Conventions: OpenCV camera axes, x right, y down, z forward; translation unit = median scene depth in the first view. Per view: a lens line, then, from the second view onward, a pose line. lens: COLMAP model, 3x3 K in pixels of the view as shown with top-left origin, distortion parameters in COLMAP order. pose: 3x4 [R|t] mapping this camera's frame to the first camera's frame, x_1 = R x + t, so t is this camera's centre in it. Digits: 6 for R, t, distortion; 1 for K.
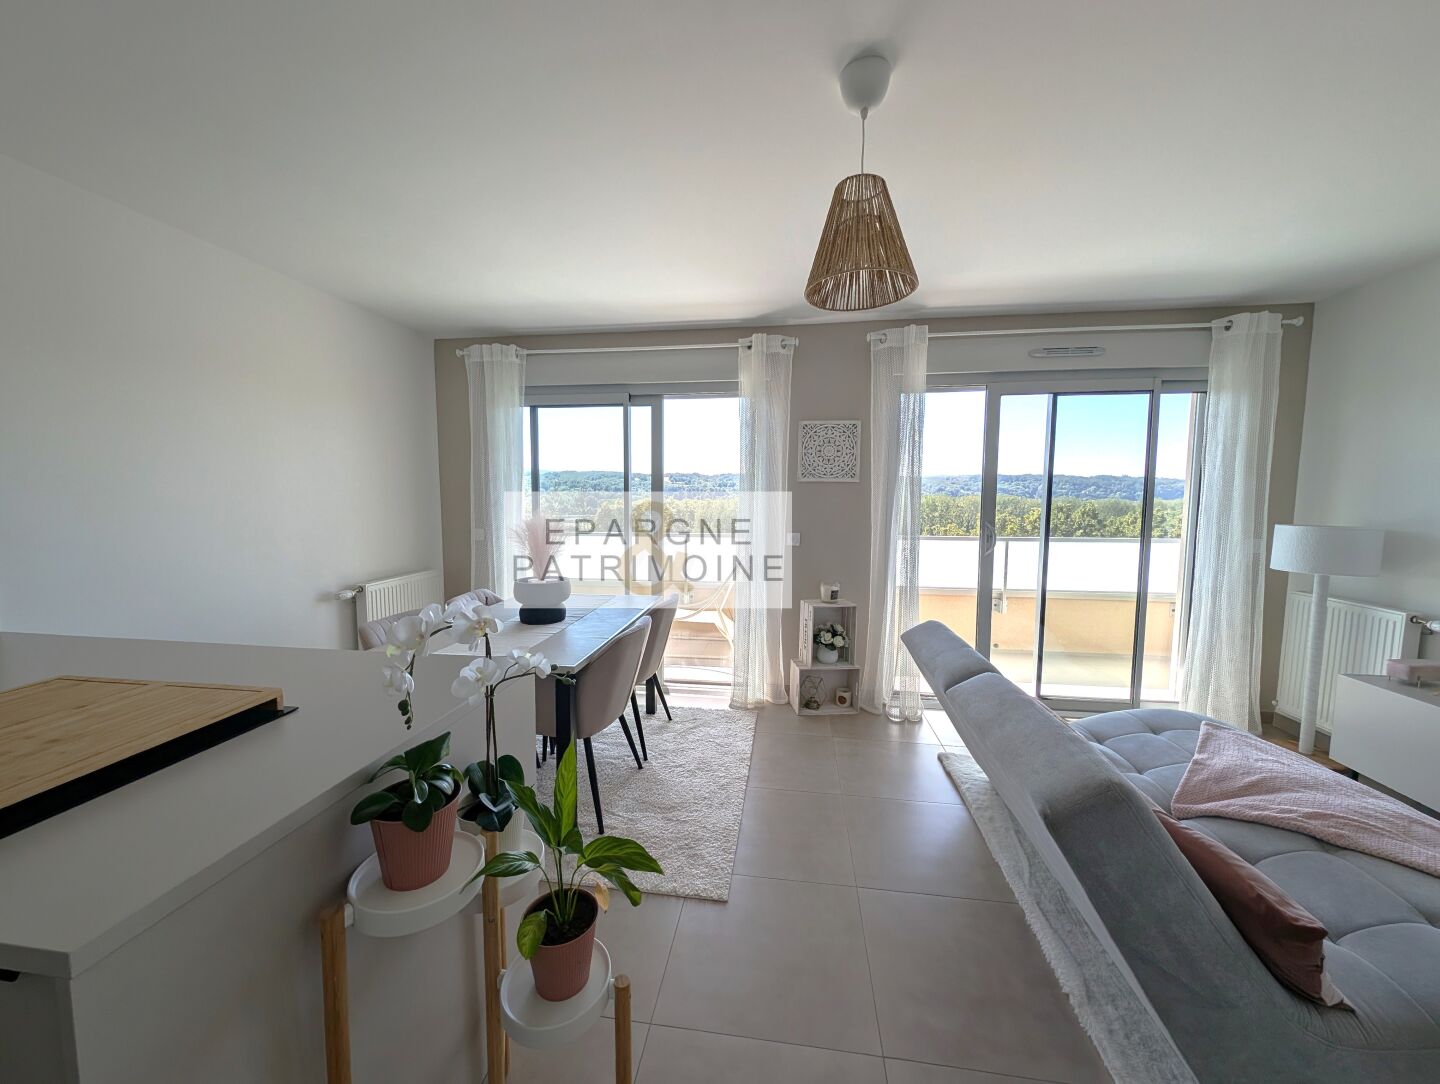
lens RADIAL K [[550.2, 0, 716.5], [0, 550.2, 538.7], [0, 0, 1]] dist [0.000639, 0.000071]
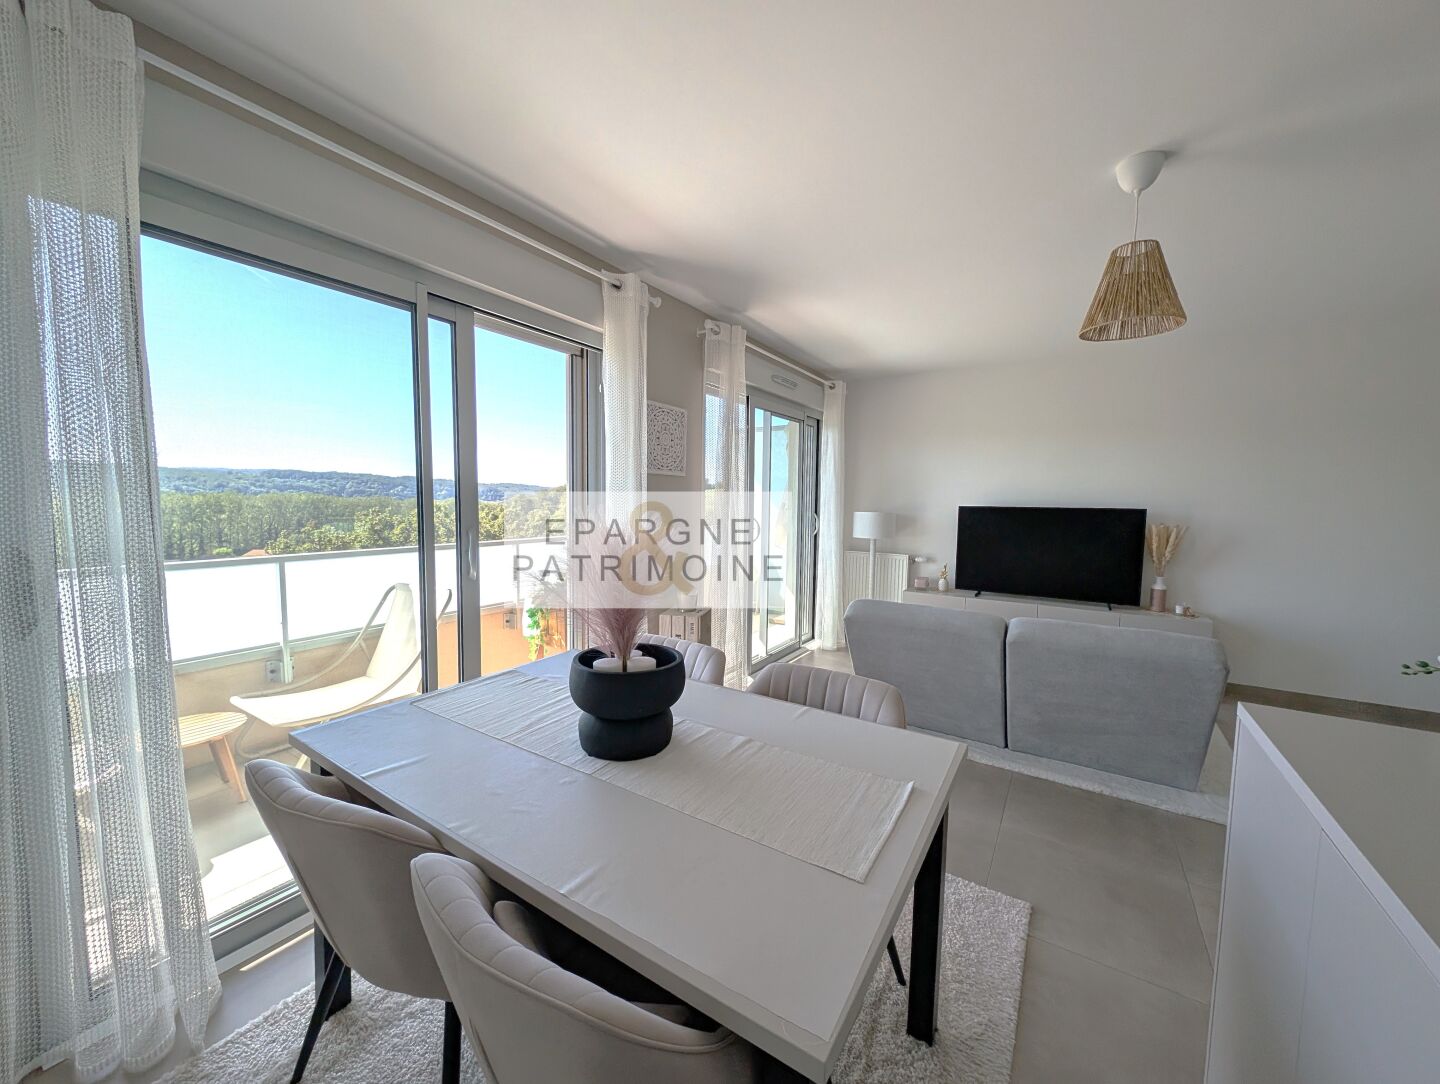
lens RADIAL K [[550.2, 0, 716.5], [0, 550.2, 538.7], [0, 0, 1]] dist [0.000639, 0.000071]
pose [[0.413223, -0.071722, 0.907801, -0.522313], [0.068807, 0.996503, 0.047410, -0.041323], [-0.908027, 0.042873, 0.416712, 0.549480]]
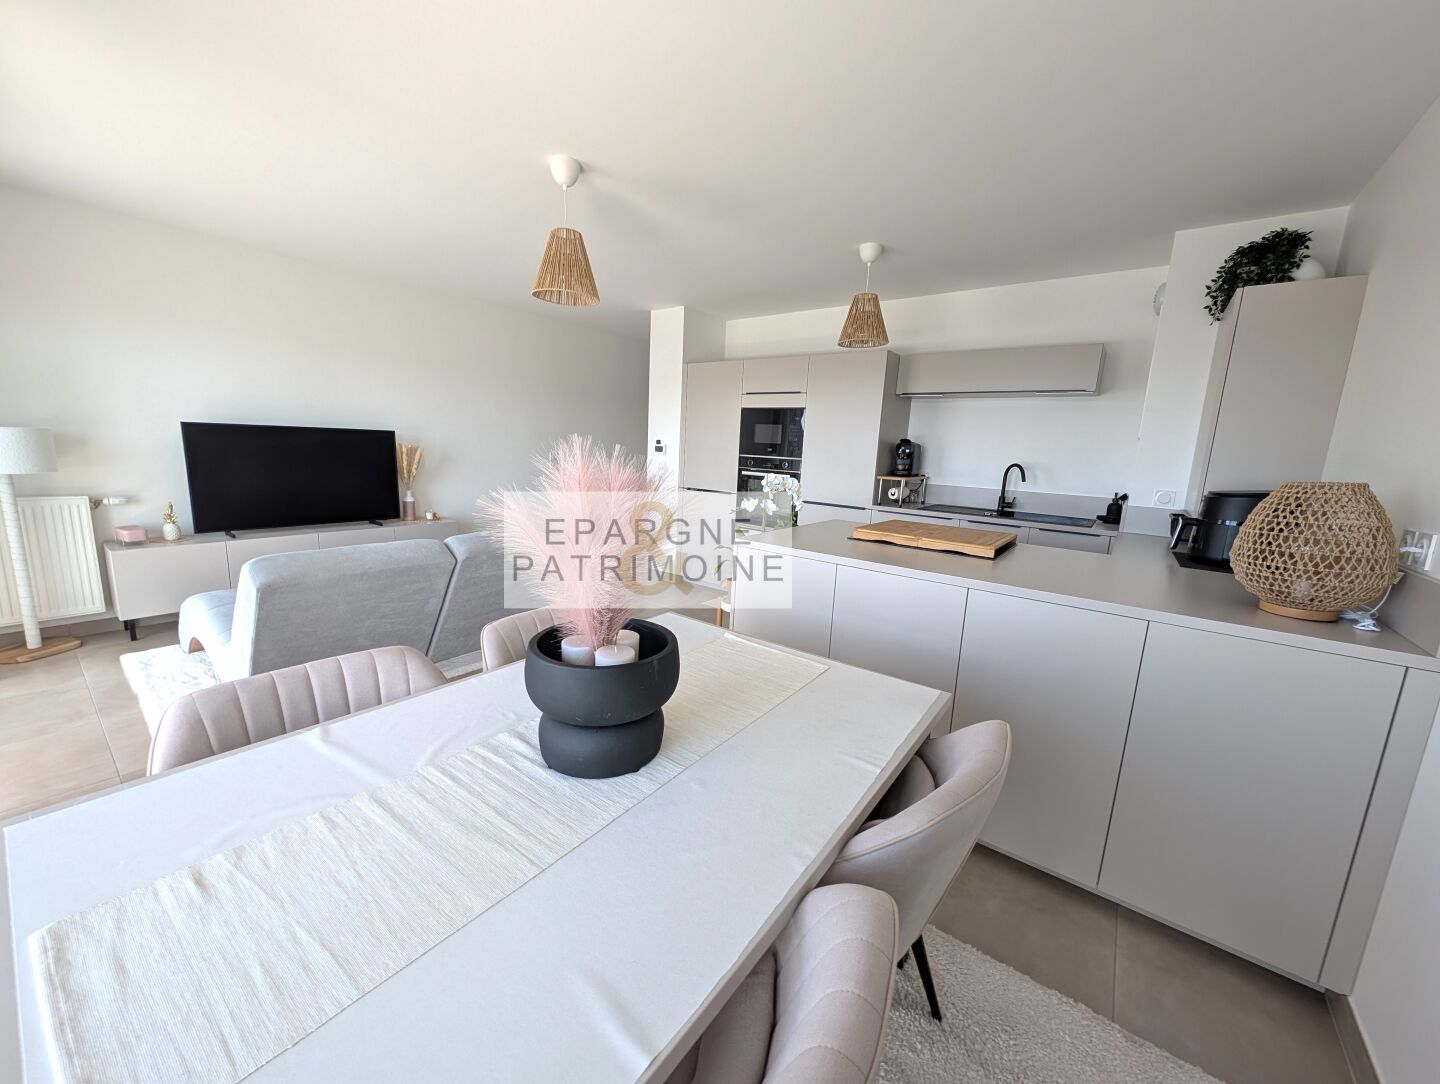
lens RADIAL K [[550.2, 0, 716.5], [0, 550.2, 538.7], [0, 0, 1]] dist [0.000639, 0.000071]
pose [[-0.871033, -0.135676, 0.472116, -0.401850], [-0.014336, 0.967712, 0.251650, -0.073337], [-0.491015, 0.212428, -0.844854, 0.938972]]
